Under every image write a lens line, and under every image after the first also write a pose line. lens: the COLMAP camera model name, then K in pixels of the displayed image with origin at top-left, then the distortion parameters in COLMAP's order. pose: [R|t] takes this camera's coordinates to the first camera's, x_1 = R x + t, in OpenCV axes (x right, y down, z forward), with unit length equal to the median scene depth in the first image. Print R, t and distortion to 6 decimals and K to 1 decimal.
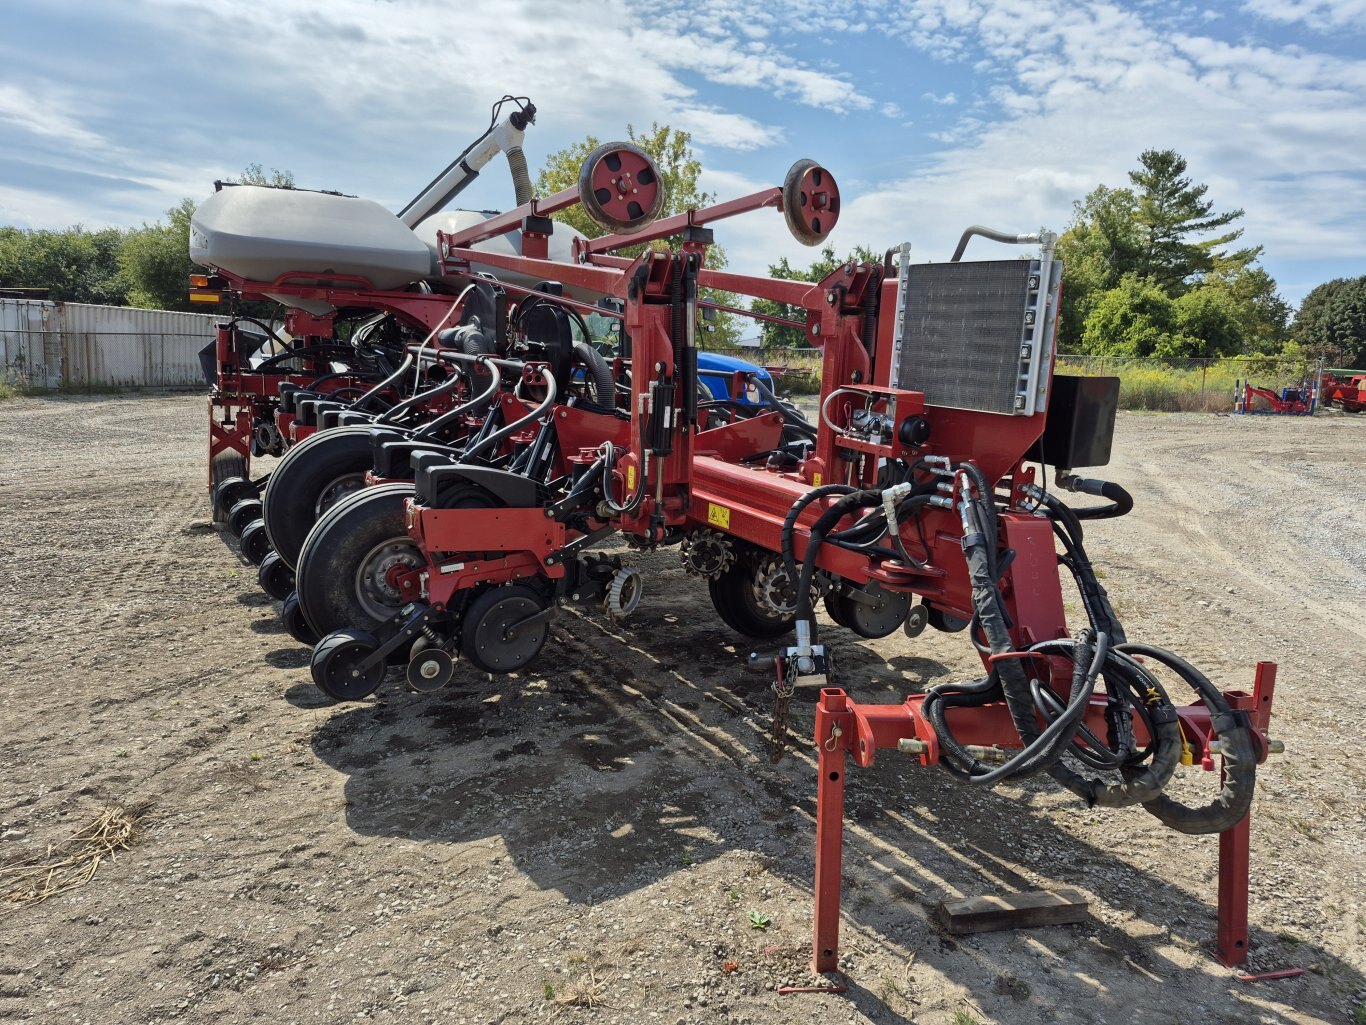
lens RADIAL K [[961.4, 0, 691.2], [0, 961.4, 496.2], [0, 0, 1]] dist [0.076992, -0.088204]
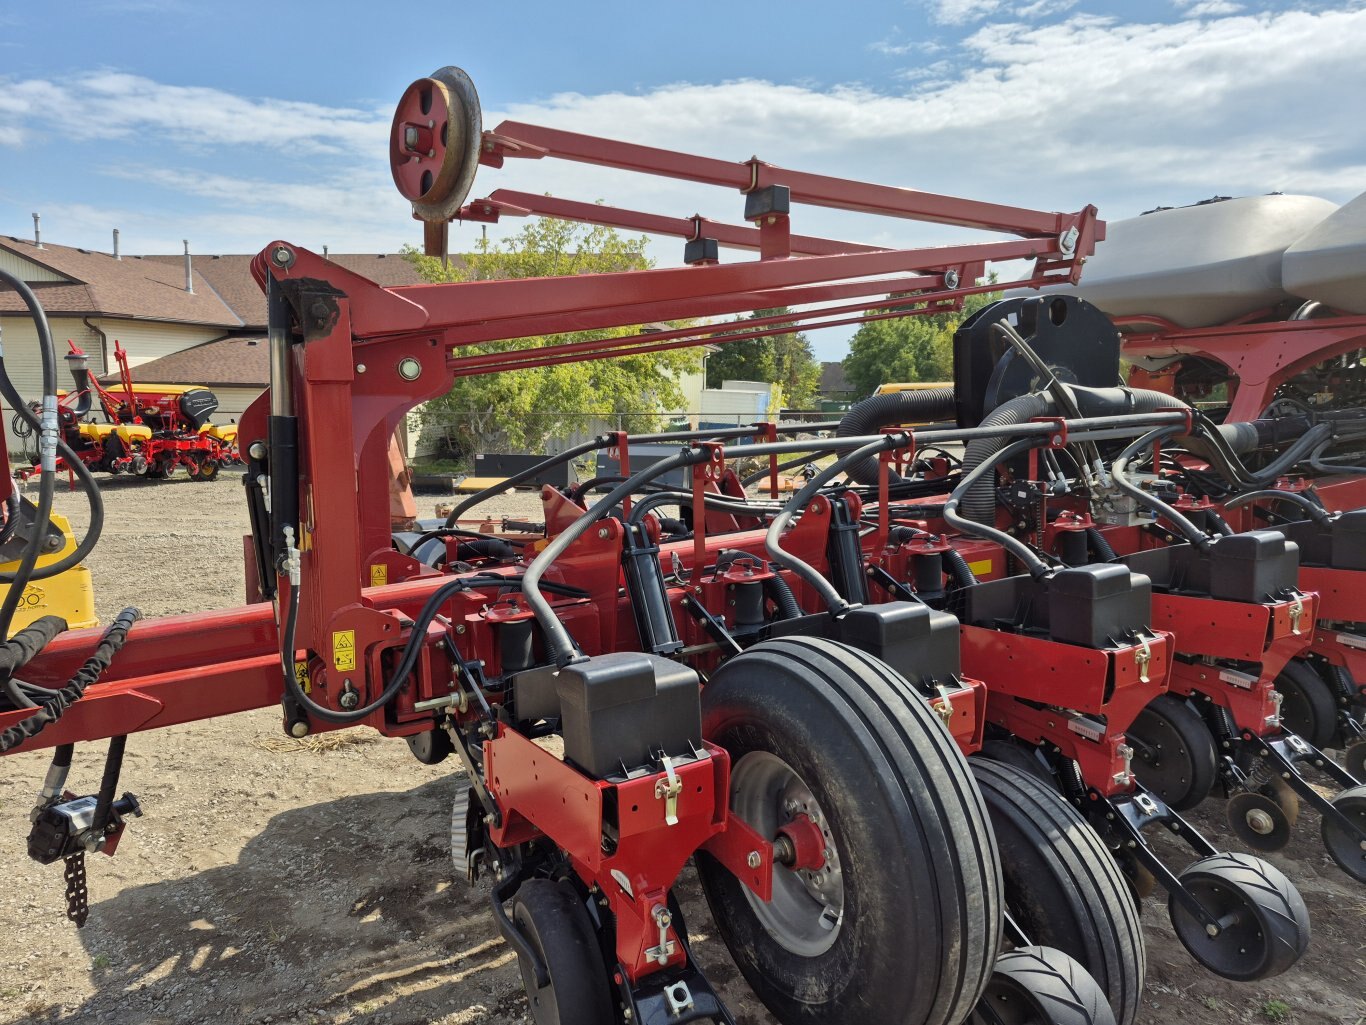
lens RADIAL K [[957.2, 0, 683.0], [0, 957.2, 512.5], [0, 0, 1]] dist [0.021574, -0.016123]
pose [[-0.019021, 0.076155, -0.996915, 0.503020], [-0.131433, 0.988252, 0.078001, -0.114412], [0.991143, 0.132511, -0.008788, 0.863151]]
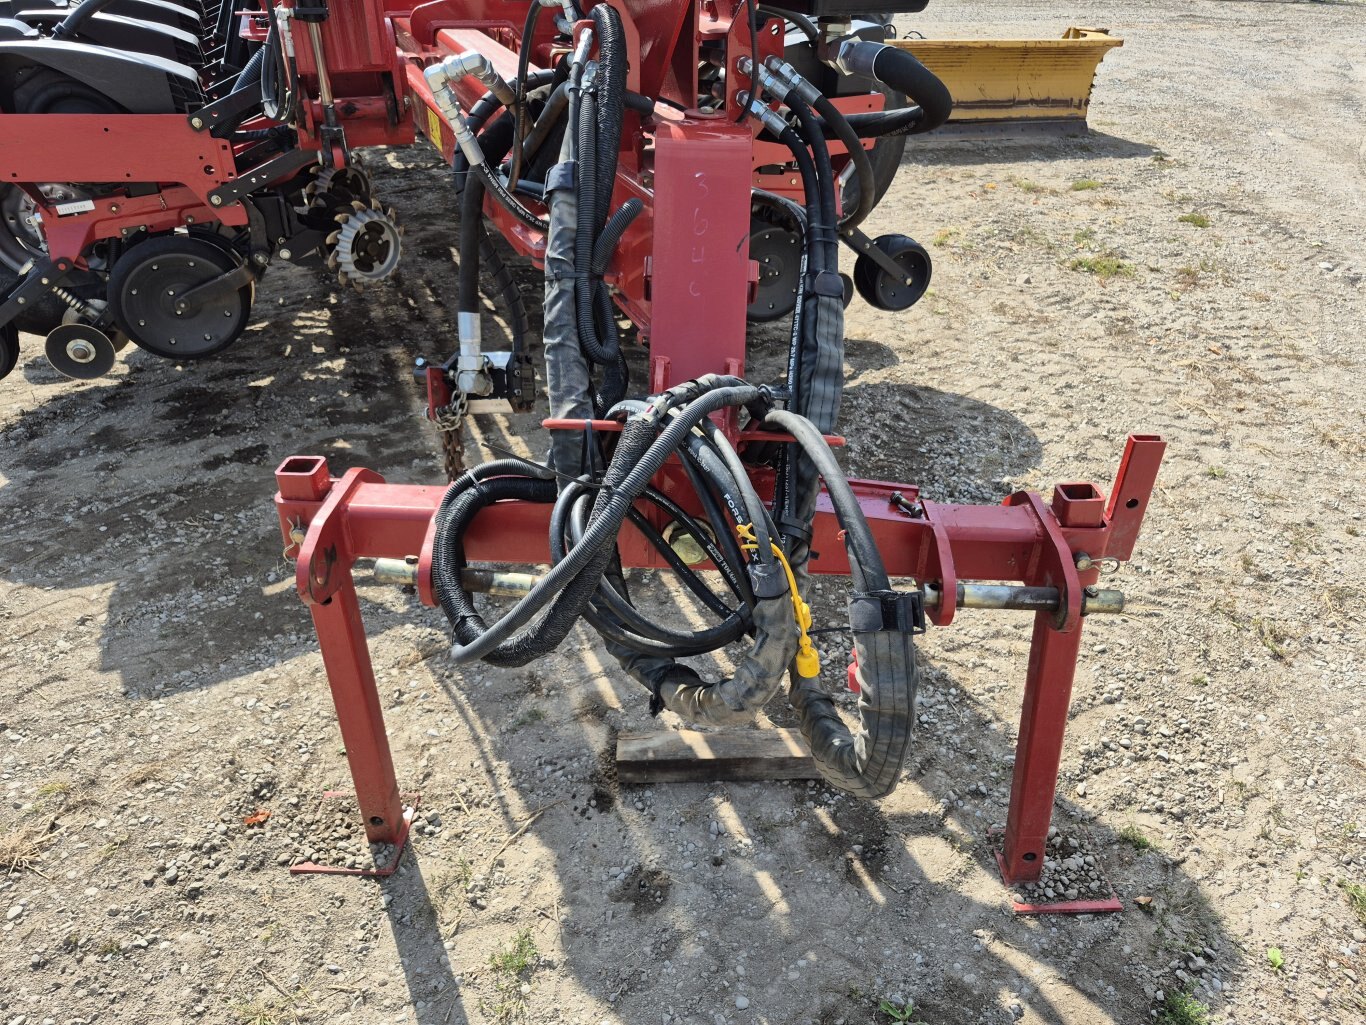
lens RADIAL K [[958.2, 0, 691.3], [0, 958.2, 528.2], [0, 0, 1]] dist [0.049791, -0.045744]
pose [[0.988475, 0.061478, -0.138342, 0.206231], [-0.002326, 0.919889, 0.392172, 0.008110], [0.151369, -0.387330, 0.909430, 0.236004]]
